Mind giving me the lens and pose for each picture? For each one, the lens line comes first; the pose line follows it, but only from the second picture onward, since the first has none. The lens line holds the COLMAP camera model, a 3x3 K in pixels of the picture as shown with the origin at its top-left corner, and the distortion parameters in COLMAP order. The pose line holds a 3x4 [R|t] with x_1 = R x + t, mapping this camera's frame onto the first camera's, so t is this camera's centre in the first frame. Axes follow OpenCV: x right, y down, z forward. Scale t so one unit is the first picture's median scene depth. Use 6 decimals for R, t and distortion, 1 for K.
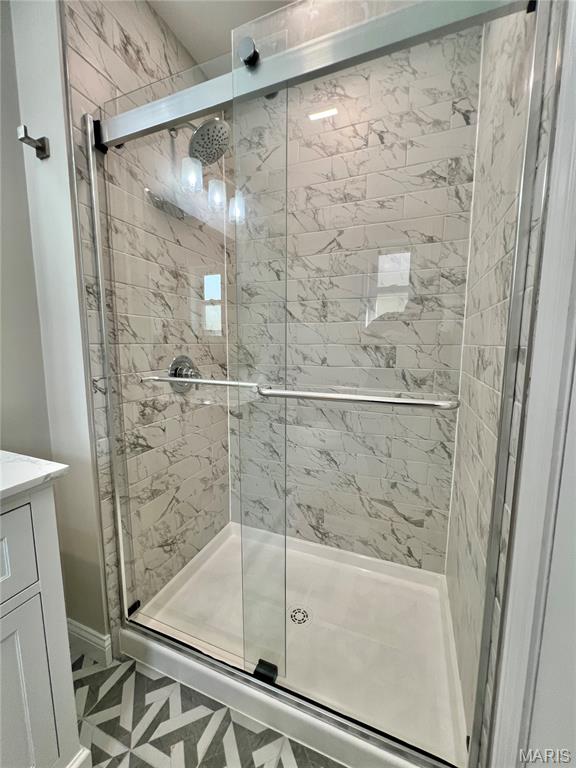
lens RADIAL K [[307.7, 0, 288.7], [0, 307.7, 383.4], [0, 0, 1]] dist [-0.001442, -0.000285]
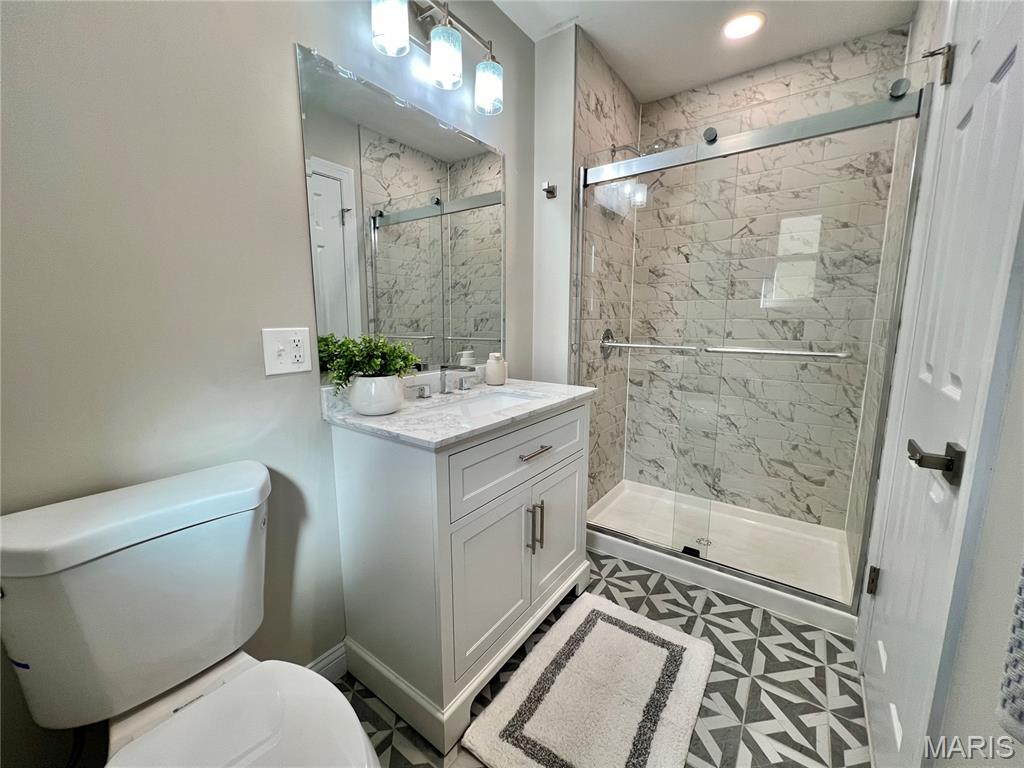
lens RADIAL K [[410.3, 0, 509.3], [0, 410.3, 382.8], [0, 0, 1]] dist [-0.001442, -0.000285]
pose [[0.967926, 0.034686, -0.248831, -0.296919], [-0.027944, 0.999142, 0.030577, 0.084552], [0.249678, -0.022643, 0.968064, -0.683753]]
